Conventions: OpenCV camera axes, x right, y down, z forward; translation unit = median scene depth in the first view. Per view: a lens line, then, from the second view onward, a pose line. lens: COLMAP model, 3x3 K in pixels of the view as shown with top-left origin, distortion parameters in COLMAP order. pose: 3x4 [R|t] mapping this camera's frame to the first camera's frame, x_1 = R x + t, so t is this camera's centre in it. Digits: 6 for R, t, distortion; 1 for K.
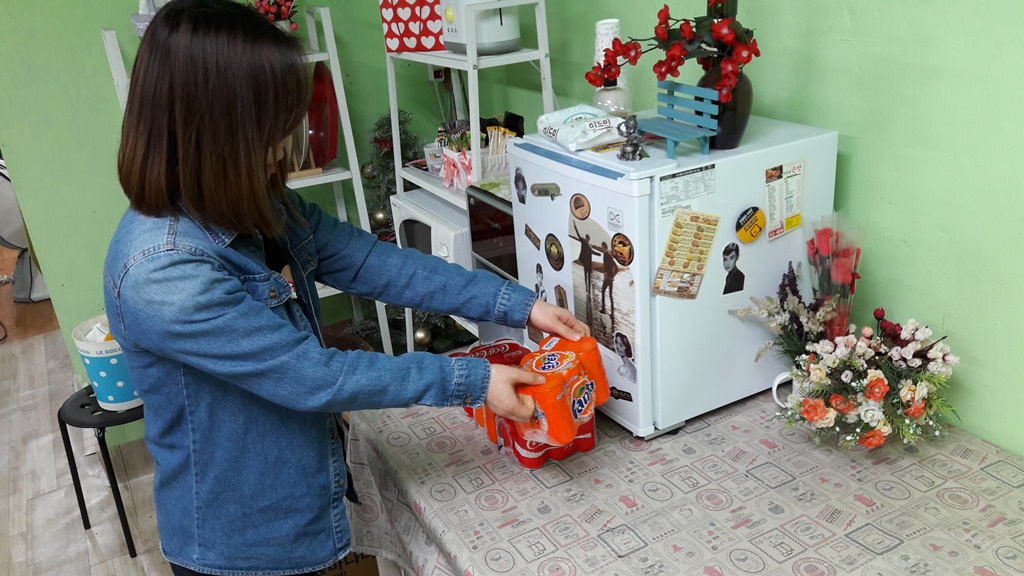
lens RADIAL K [[862.2, 0, 513.4], [0, 862.2, 289.7], [0, 0, 1]] dist [-0.000536, -0.001211]
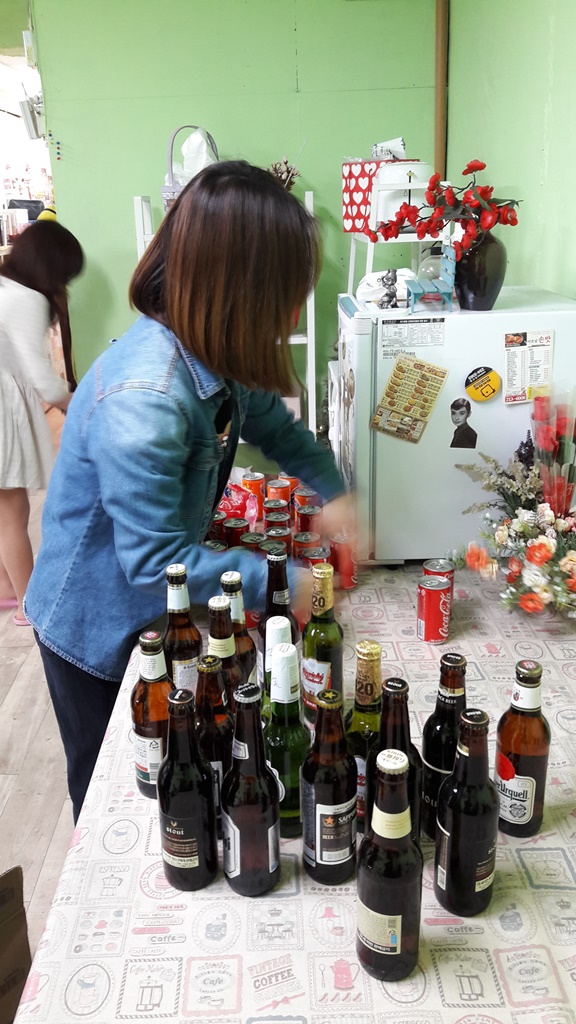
lens RADIAL K [[862.2, 0, 288.6], [0, 862.2, 510.0], [0, 0, 1]] dist [-0.000536, -0.001211]
pose [[0.882743, 0.209837, -0.420396, 0.542598], [-0.216913, 0.975682, 0.031532, 0.092862], [0.416789, 0.063355, 0.906793, -0.042686]]
